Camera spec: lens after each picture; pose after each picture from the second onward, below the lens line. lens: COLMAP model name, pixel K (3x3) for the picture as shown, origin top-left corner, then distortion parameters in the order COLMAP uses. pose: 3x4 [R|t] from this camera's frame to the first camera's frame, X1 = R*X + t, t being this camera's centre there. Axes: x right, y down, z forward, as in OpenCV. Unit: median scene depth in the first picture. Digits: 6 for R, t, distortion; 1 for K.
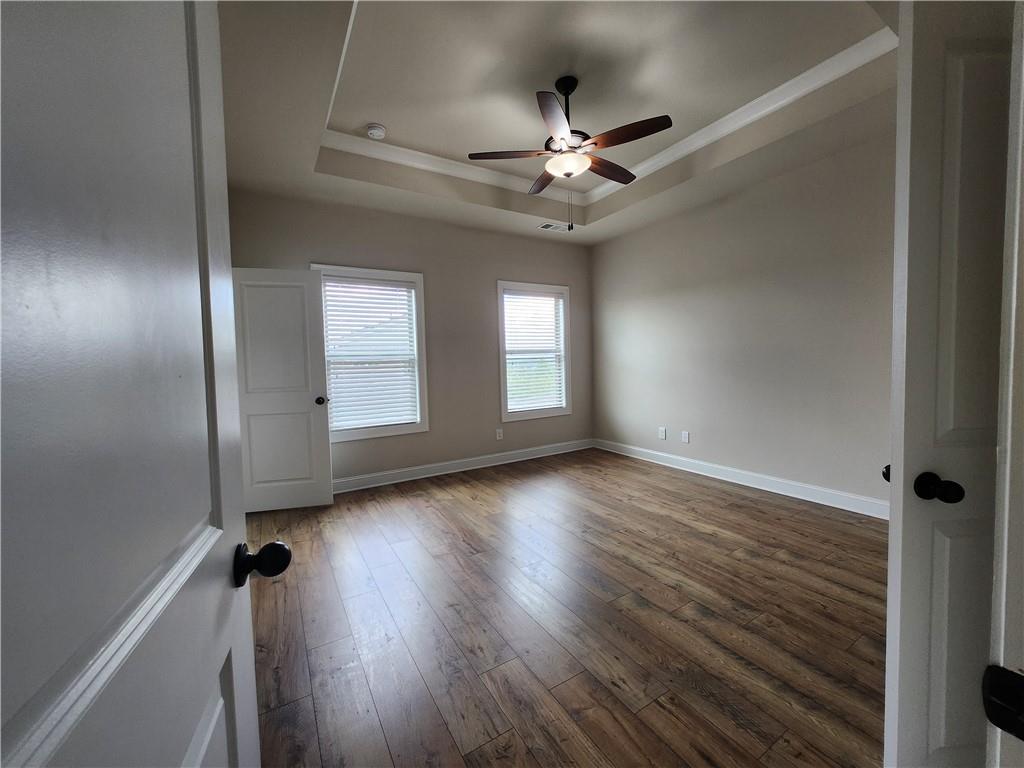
lens RADIAL K [[401.1, 0, 512.9], [0, 401.1, 379.1], [0, 0, 1]] dist [-0.007460, 0.002304]
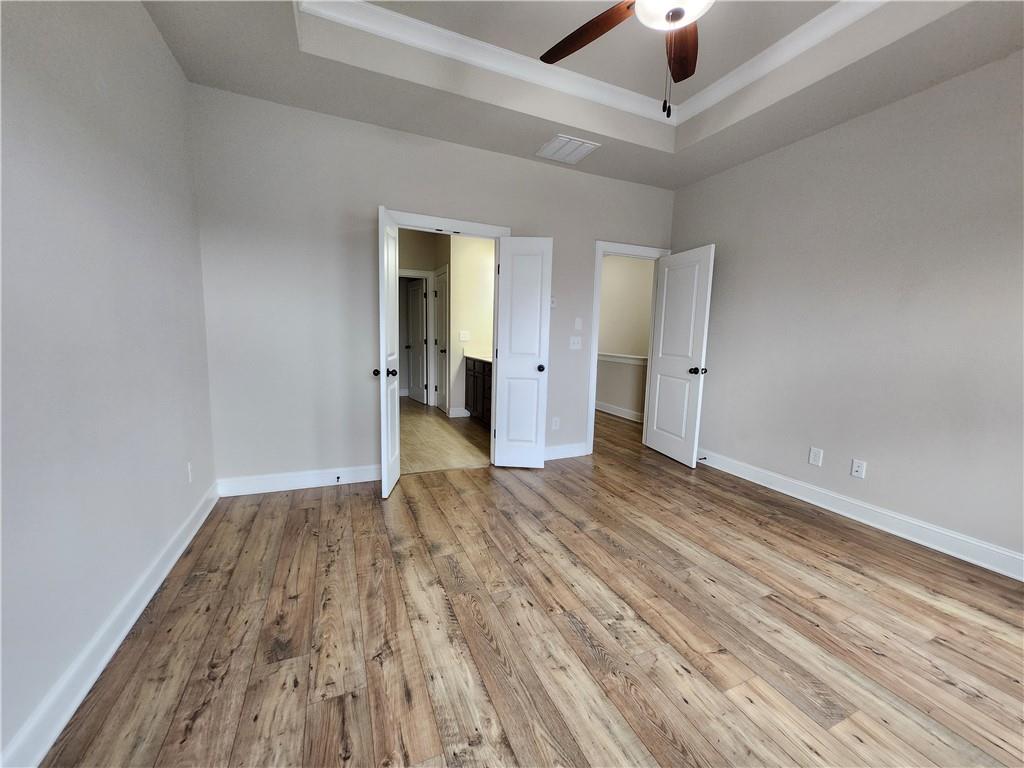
lens RADIAL K [[401.1, 0, 512.2], [0, 401.1, 387.0], [0, 0, 1]] dist [-0.007460, 0.002304]
pose [[-0.991906, -0.014210, 0.126173, 0.248793], [0.008297, 0.984341, 0.176079, -0.069399], [-0.126699, 0.175701, -0.976256, 1.436638]]
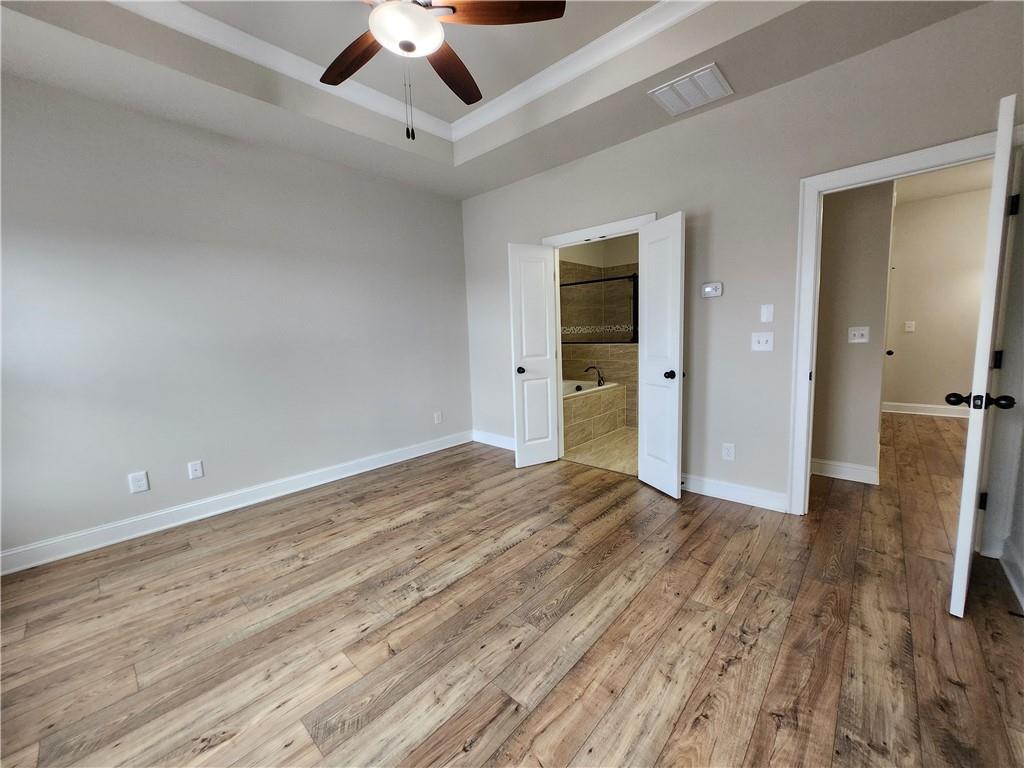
lens RADIAL K [[401.1, 0, 513.6], [0, 401.1, 386.8], [0, 0, 1]] dist [-0.007460, 0.002304]
pose [[-0.281546, -0.086801, 0.955614, -0.464983], [0.084668, 0.989768, 0.114848, -0.031245], [-0.955805, 0.113245, -0.271316, 0.916749]]
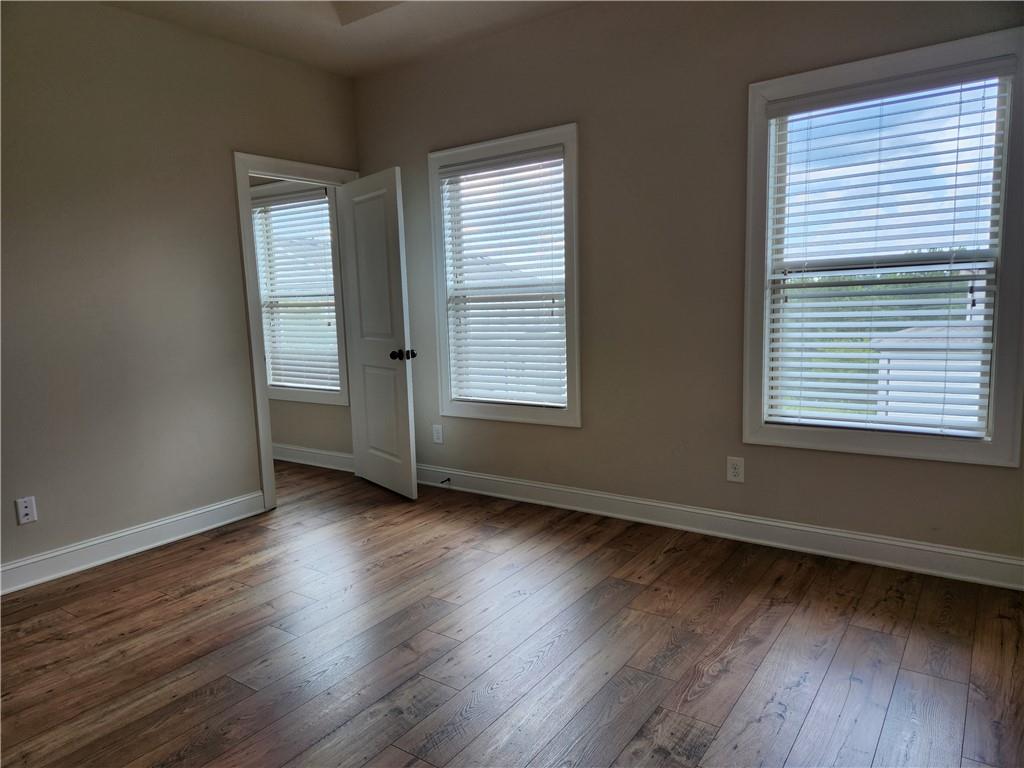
lens RADIAL K [[684.2, 0, 495.0], [0, 684.2, 382.2], [0, 0, 1]] dist [0.079305, -0.065893]
pose [[0.386044, 0.125760, -0.913868, 0.795696], [-0.015884, 0.991423, 0.129723, -0.065179], [0.922344, -0.035562, 0.384730, 0.758318]]
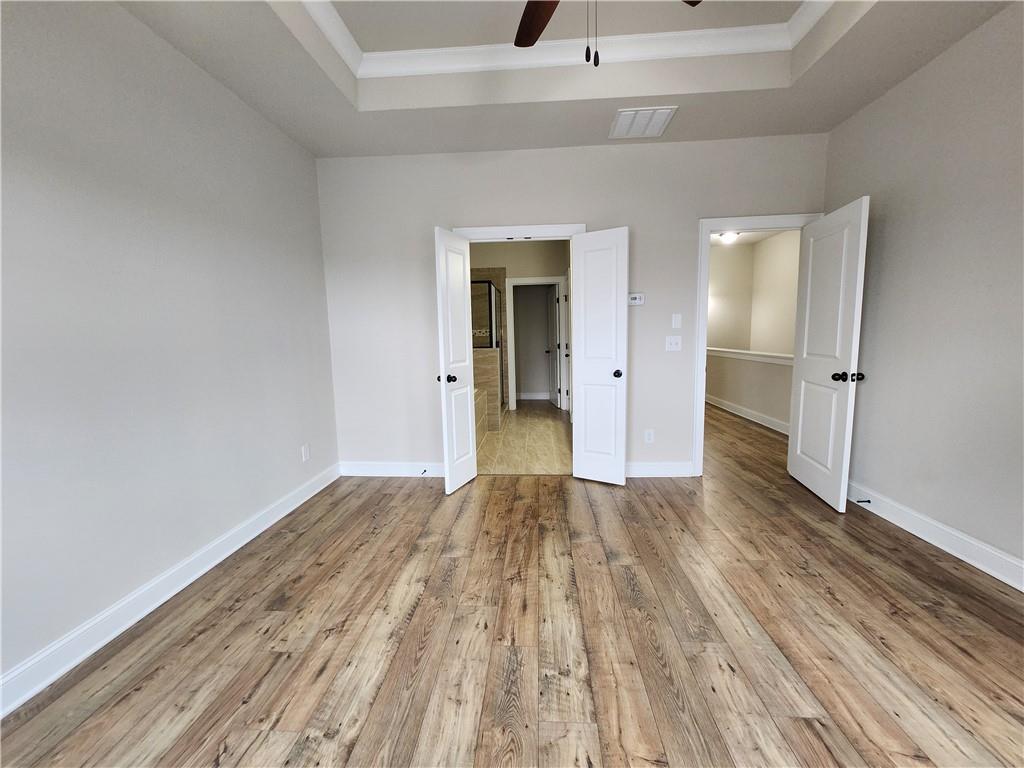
lens RADIAL K [[401.1, 0, 512.3], [0, 401.1, 386.6], [0, 0, 1]] dist [-0.007460, 0.002304]
pose [[-0.819296, -0.026321, 0.572766, -0.048535], [0.072682, 0.986120, 0.149282, -0.060363], [-0.568746, 0.163936, -0.806011, 1.287346]]
